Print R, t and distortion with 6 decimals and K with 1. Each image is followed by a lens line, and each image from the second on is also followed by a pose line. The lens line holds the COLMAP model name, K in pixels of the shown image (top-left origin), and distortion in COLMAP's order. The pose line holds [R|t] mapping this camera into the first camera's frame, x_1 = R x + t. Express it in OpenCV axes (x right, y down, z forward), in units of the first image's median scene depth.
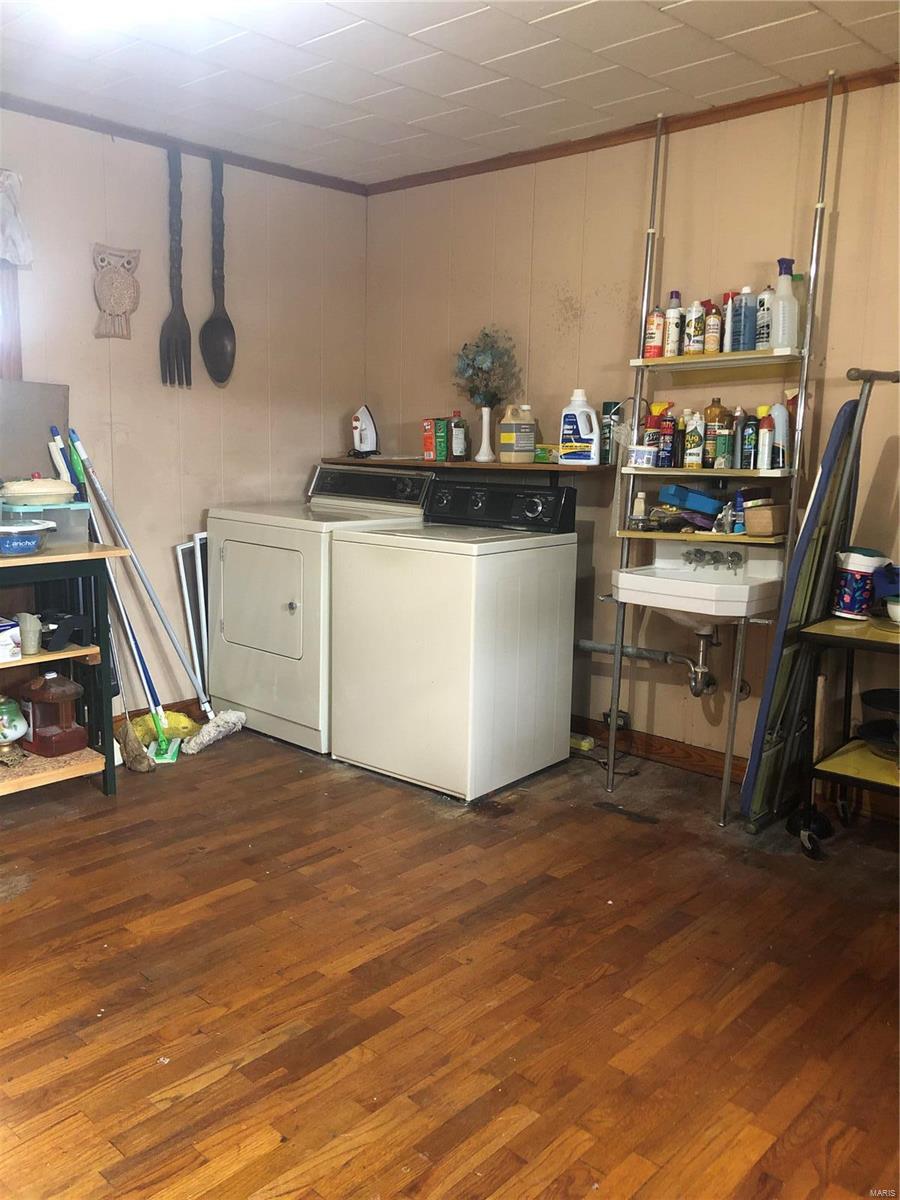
lens RADIAL K [[1000.7, 0, 444.8], [0, 1000.7, 598.4], [0, 0, 1]] dist [0.032825, 0.000463]
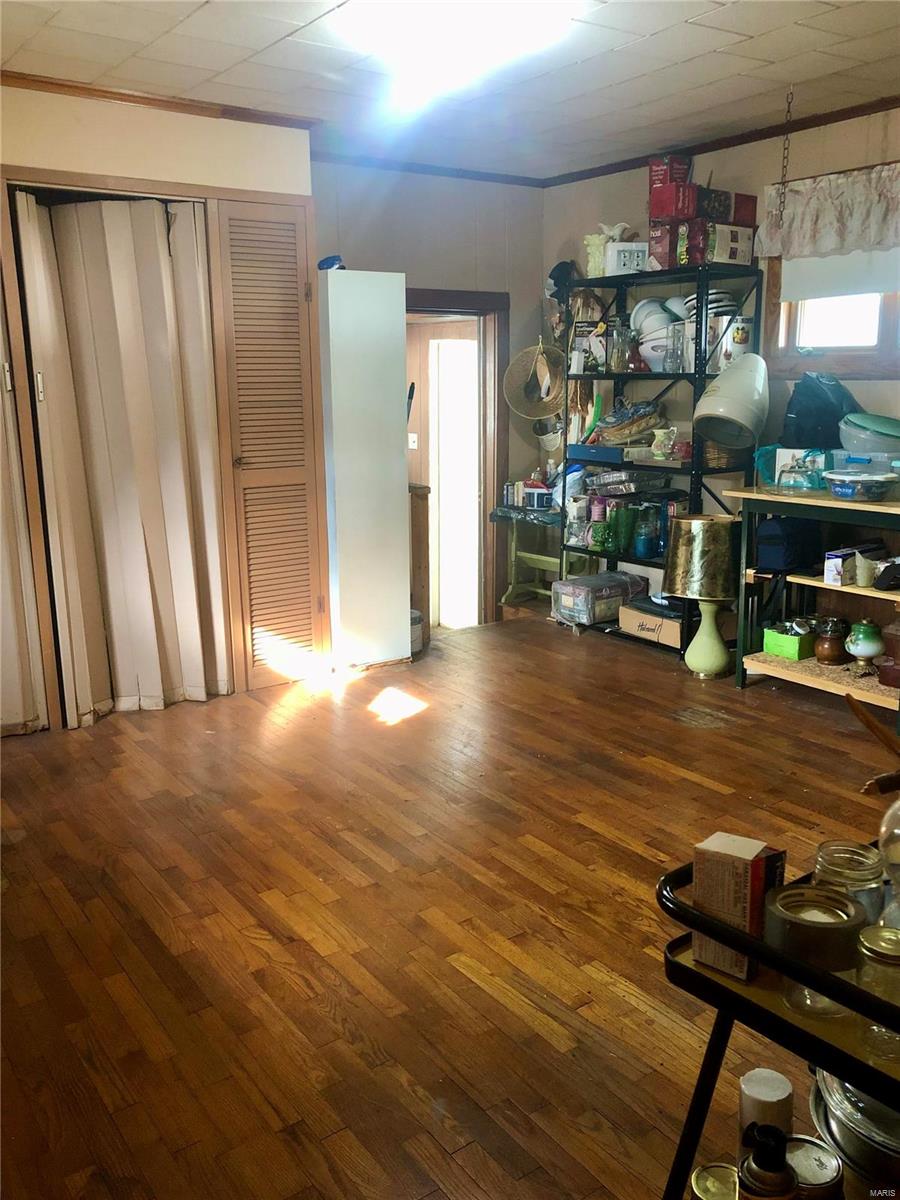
lens RADIAL K [[1000.7, 0, 446.3], [0, 1000.7, 602.4], [0, 0, 1]] dist [0.032825, 0.000463]
pose [[-0.198005, 0.209059, -0.957647, 0.997800], [-0.152425, 0.958539, 0.240770, -0.166844], [0.968277, 0.193643, -0.157930, 0.878853]]
